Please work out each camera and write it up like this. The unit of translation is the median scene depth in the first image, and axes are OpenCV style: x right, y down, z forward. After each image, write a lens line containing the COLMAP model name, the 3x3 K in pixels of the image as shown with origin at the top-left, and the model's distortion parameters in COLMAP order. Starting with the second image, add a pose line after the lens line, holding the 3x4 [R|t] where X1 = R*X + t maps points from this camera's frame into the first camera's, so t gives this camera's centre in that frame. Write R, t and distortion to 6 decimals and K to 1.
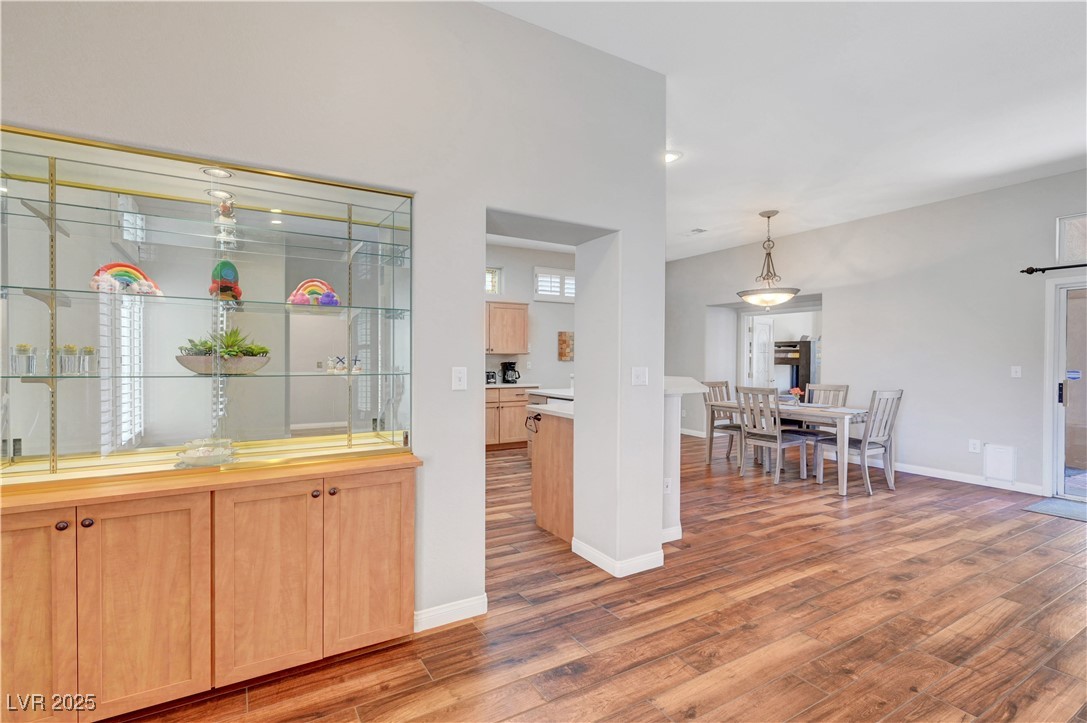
lens RADIAL K [[446.6, 0, 552.9], [0, 446.6, 365.5], [0, 0, 1]] dist [0.002002, 0.001339]
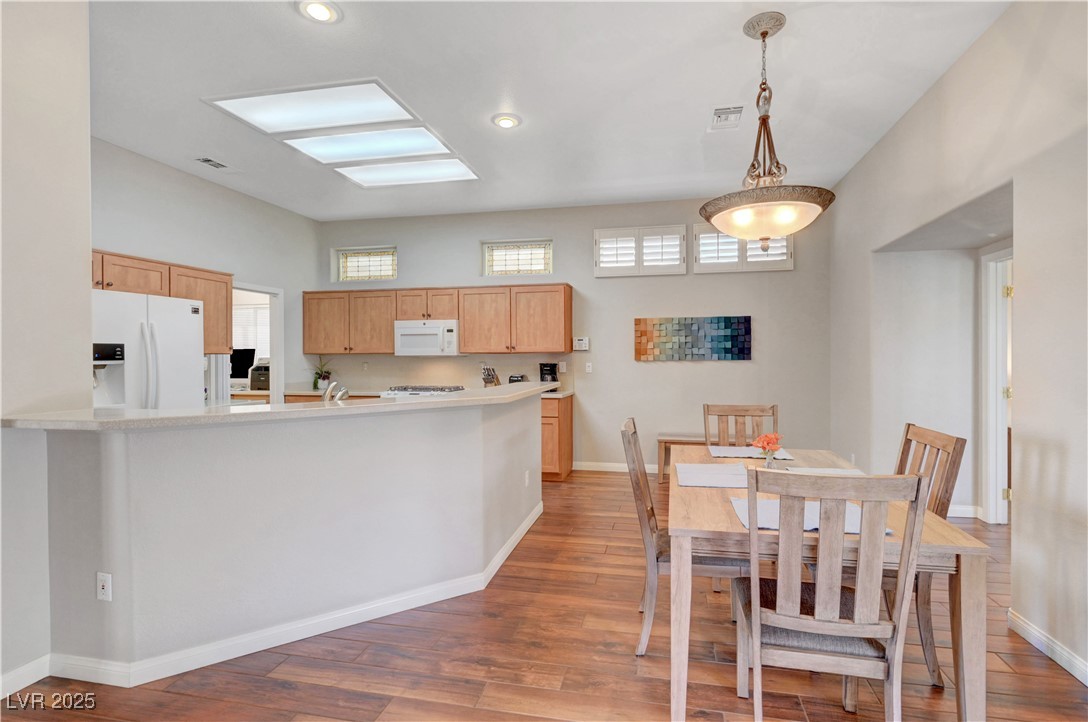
lens RADIAL K [[500.1, 0, 572.8], [0, 500.1, 358.3], [0, 0, 1]] dist [0.011644, 0.000700]
pose [[0.761363, -0.002252, -0.648322, 1.787957], [-0.004738, 0.999948, -0.009037, -0.026833], [0.648309, 0.009952, 0.761312, 1.397990]]
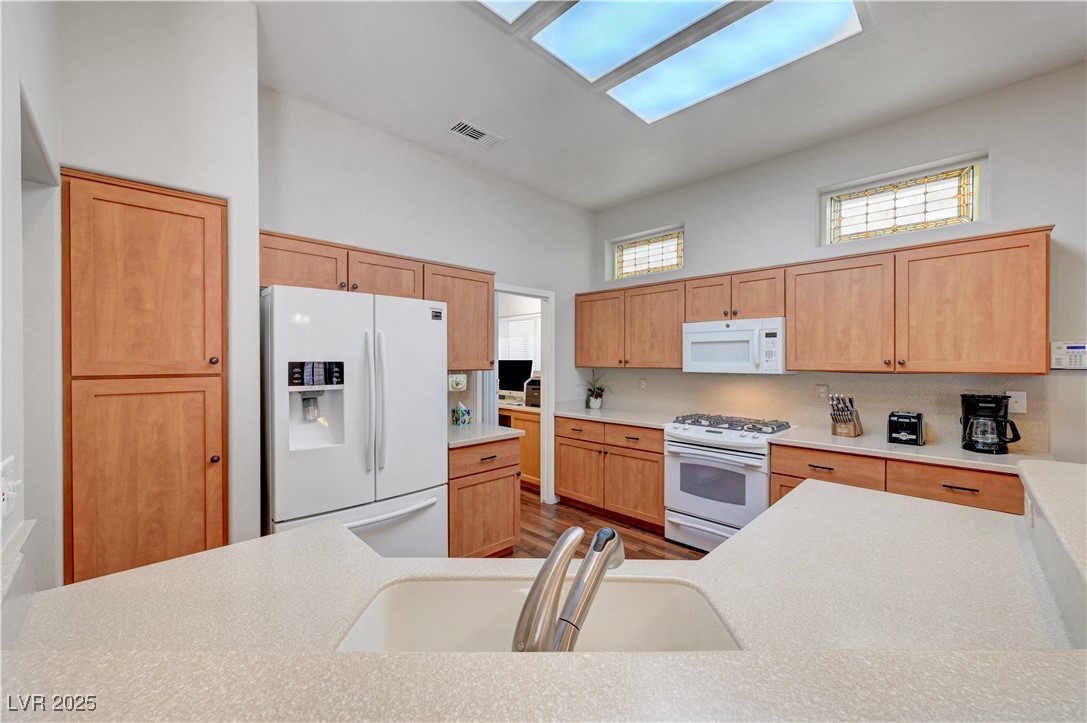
lens RADIAL K [[430.1, 0, 572.1], [0, 430.1, 360.0], [0, 0, 1]] dist [-0.003895, -0.000270]
pose [[0.319431, -0.002193, -0.947607, 0.741074], [-0.015519, 0.999851, -0.007545, -0.087842], [0.947482, 0.017116, 0.319349, 1.897639]]
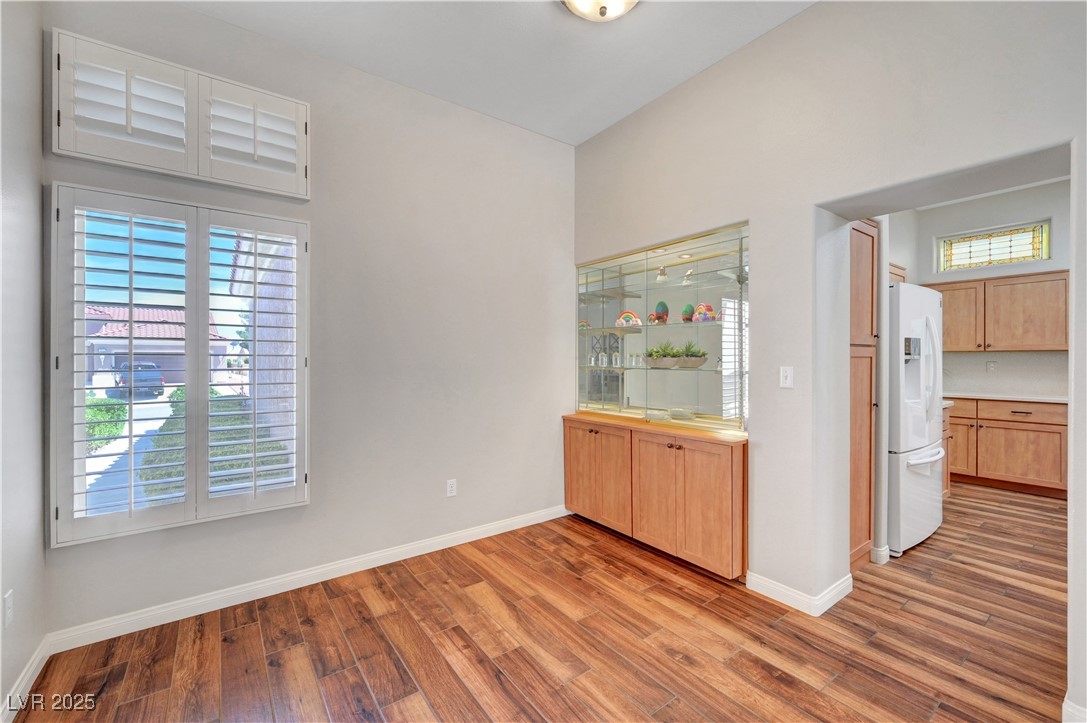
lens RADIAL K [[430.1, 0, 546.4], [0, 430.1, 366.2], [0, 0, 1]] dist [-0.003895, -0.000270]
pose [[0.148965, 0.008287, -0.988808, 0.764669], [-0.008643, 0.999938, 0.007078, 0.004181], [0.988805, 0.007492, 0.149028, 0.307886]]
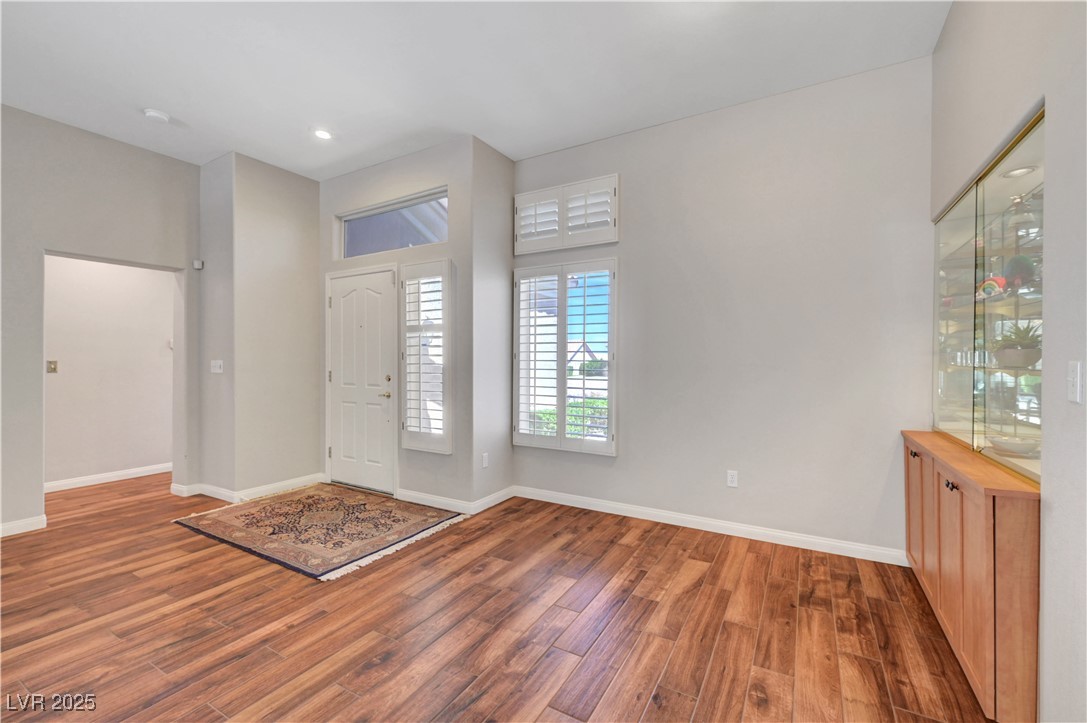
lens RADIAL K [[459.0, 0, 546.9], [0, 459.0, 363.8], [0, 0, 1]] dist [-0.001615, -0.000615]
pose [[-0.840811, -0.001262, -0.541327, 0.695051], [-0.013056, 0.999754, 0.017948, 0.008868], [0.541171, 0.022159, -0.840621, 1.185260]]
